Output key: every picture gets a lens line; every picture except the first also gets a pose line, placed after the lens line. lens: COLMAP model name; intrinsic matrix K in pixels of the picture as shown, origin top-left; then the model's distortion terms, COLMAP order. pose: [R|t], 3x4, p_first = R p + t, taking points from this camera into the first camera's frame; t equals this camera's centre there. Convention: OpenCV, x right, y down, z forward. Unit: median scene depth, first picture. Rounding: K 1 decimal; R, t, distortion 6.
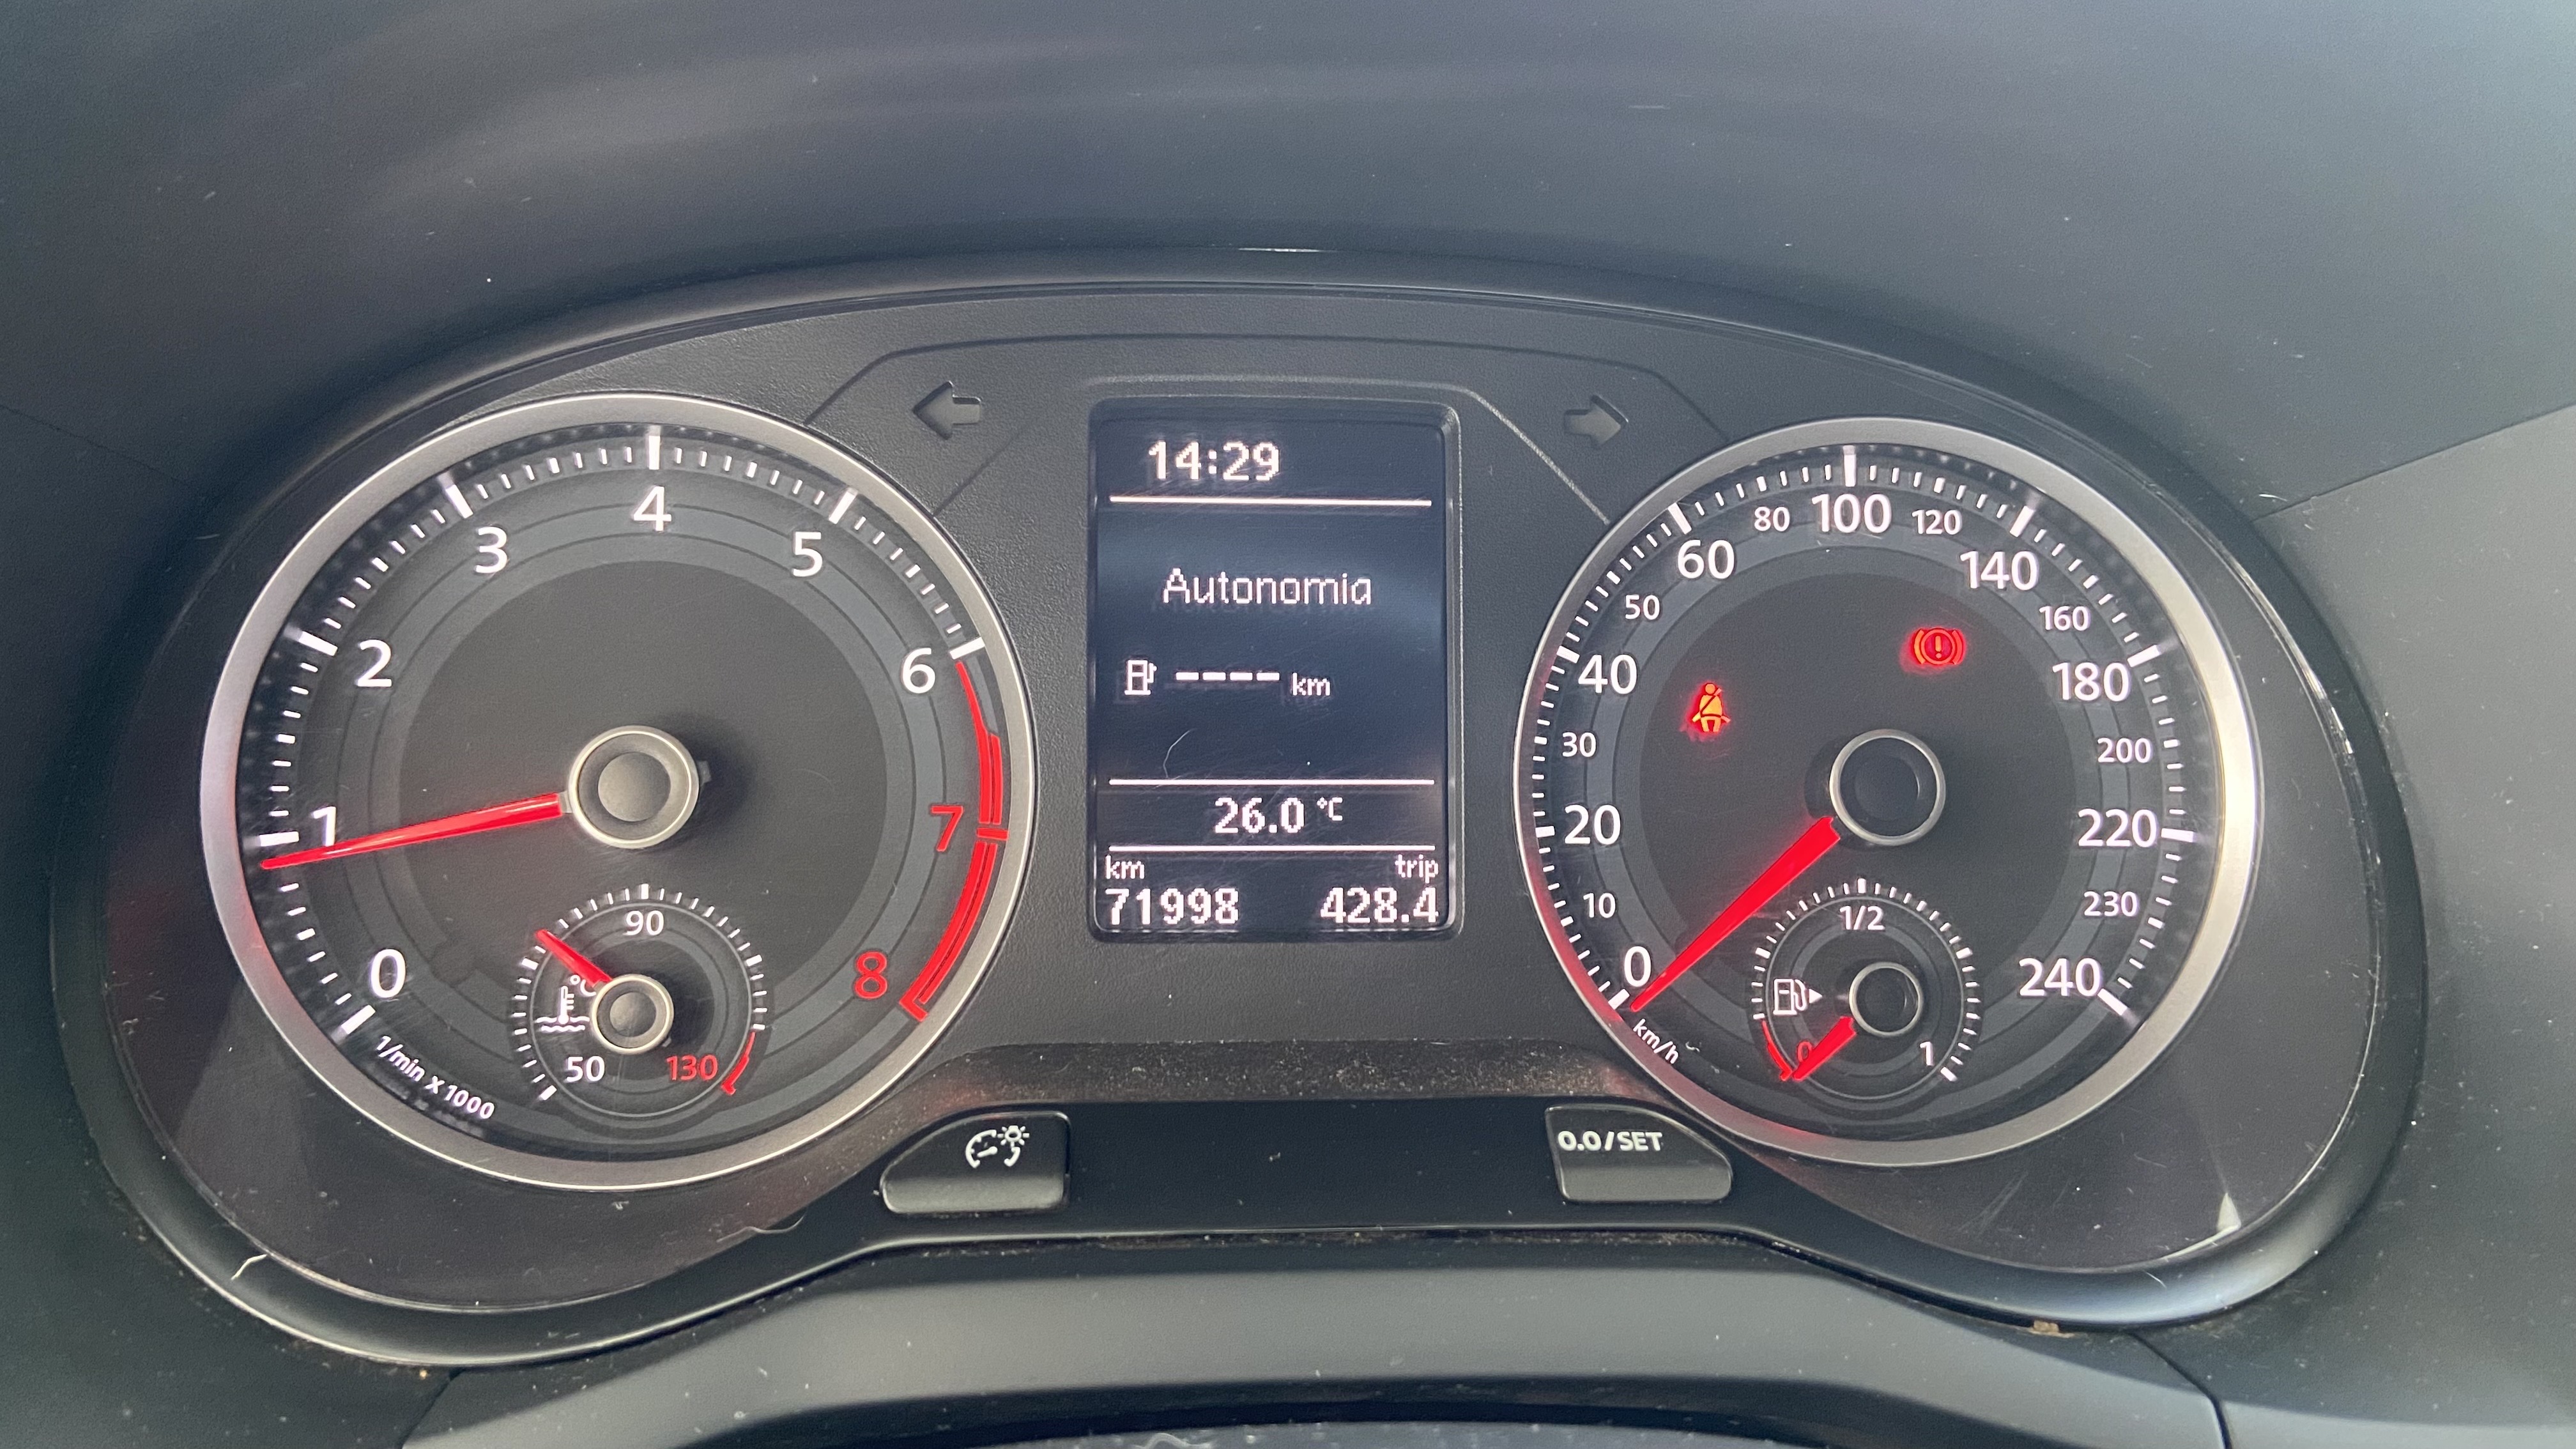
lens RADIAL K [[2034.3, 0, 1287.5], [0, 2034.3, 716.6], [0, 0, 1]] dist [0.067018, -0.019310]
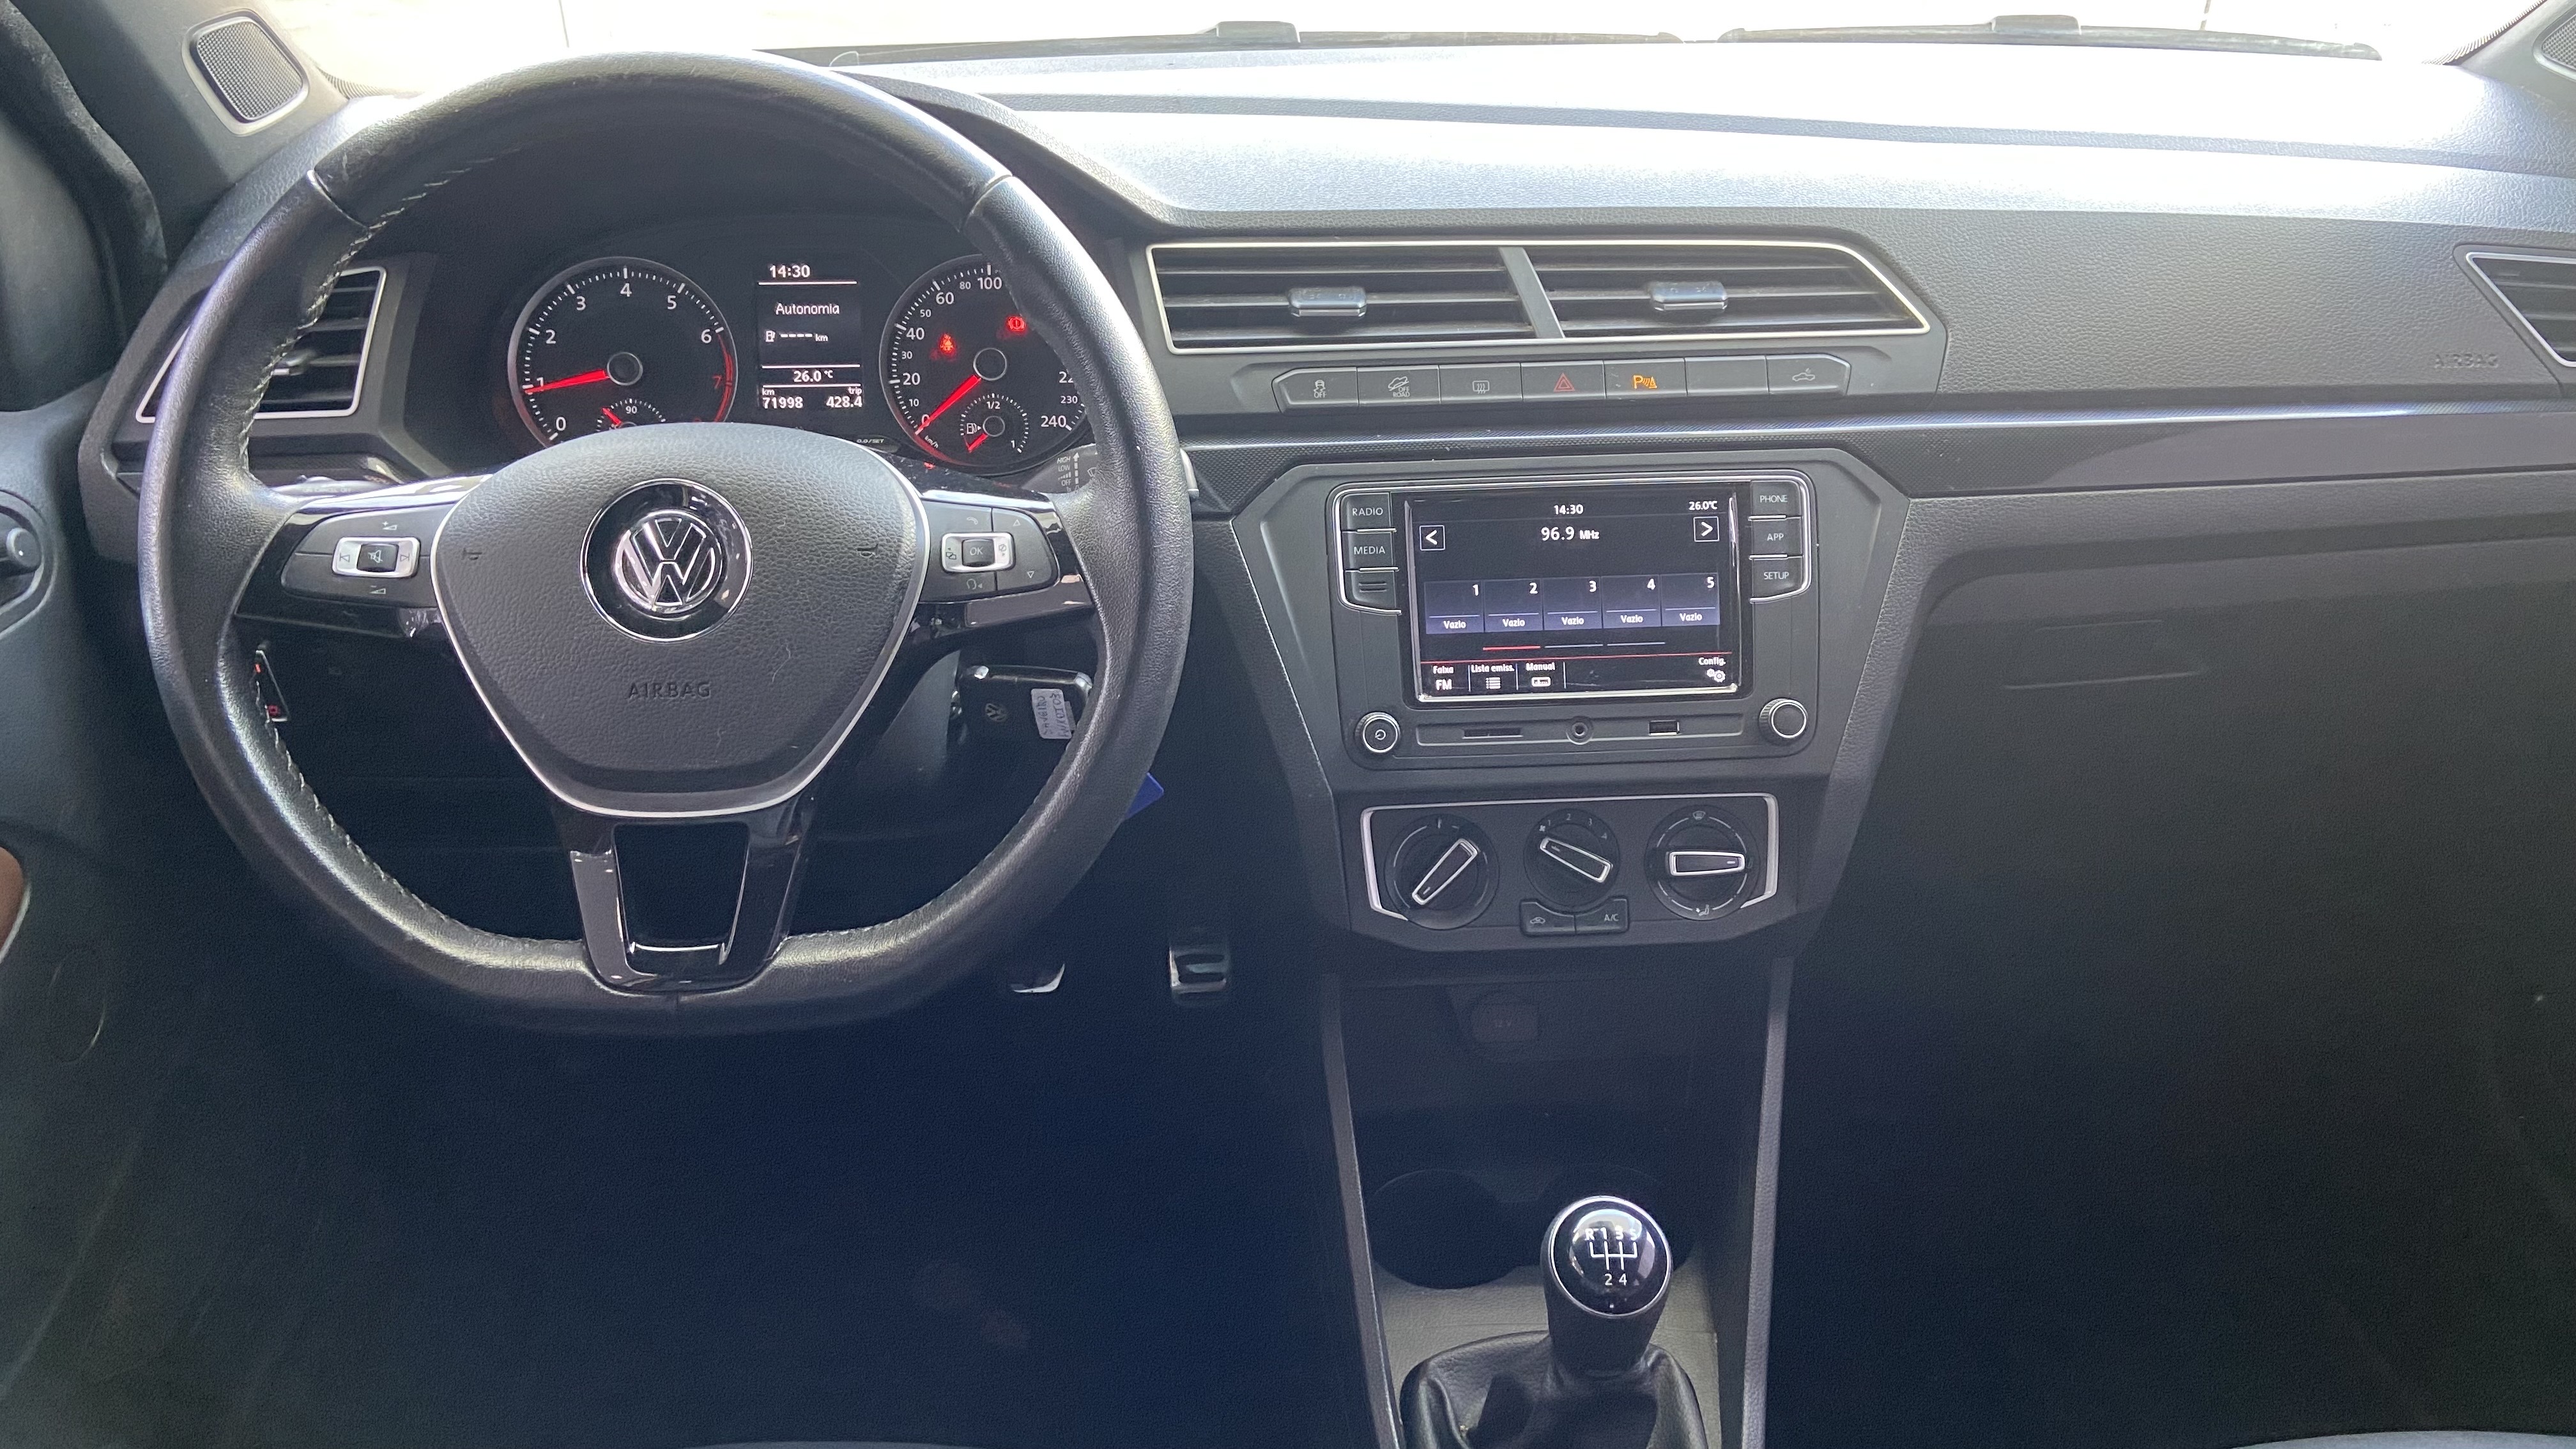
lens RADIAL K [[2034.3, 0, 1291.6], [0, 2034.3, 731.0], [0, 0, 1]] dist [0.067018, -0.019310]
pose [[0.999288, -0.026008, -0.027341, 0.879239], [0.028417, 0.995373, 0.091791, 0.350138], [0.024827, -0.092502, 0.995403, -2.467940]]
